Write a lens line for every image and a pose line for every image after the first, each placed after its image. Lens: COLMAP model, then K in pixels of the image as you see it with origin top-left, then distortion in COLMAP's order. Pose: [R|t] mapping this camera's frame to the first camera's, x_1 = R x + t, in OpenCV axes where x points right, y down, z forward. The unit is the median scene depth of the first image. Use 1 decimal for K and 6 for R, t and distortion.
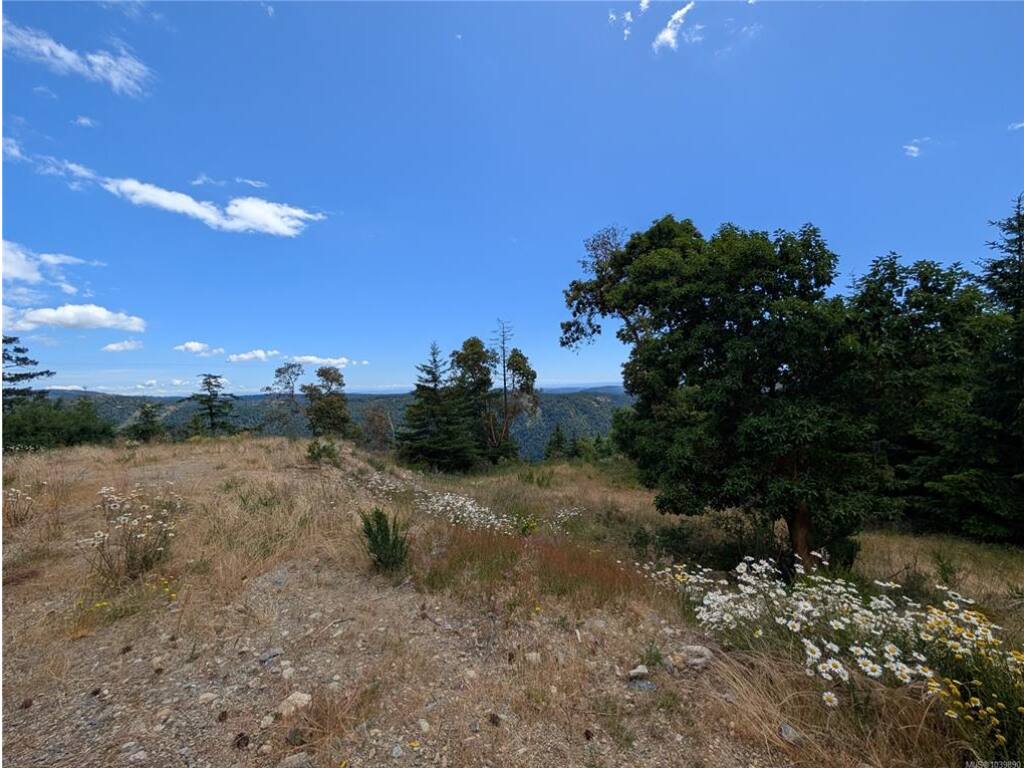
lens RADIAL K [[352.7, 0, 513.6], [0, 352.7, 383.2], [0, 0, 1]] dist [0.000122, 0.000002]
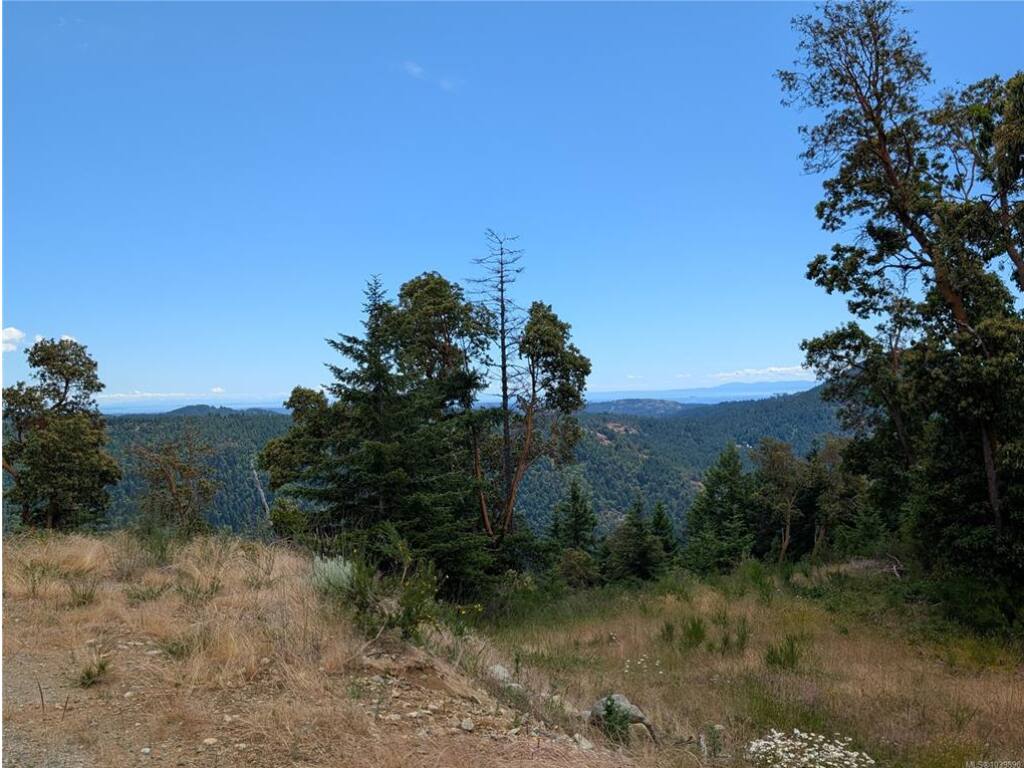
lens RADIAL K [[820.0, 0, 504.9], [0, 820.0, 384.8], [0, 0, 1]] dist [0.072419, -0.001956]
pose [[0.997266, 0.009697, 0.073250, -0.103357], [-0.009358, 0.999944, -0.004972, 0.002369], [-0.073294, 0.004273, 0.997301, 0.054187]]
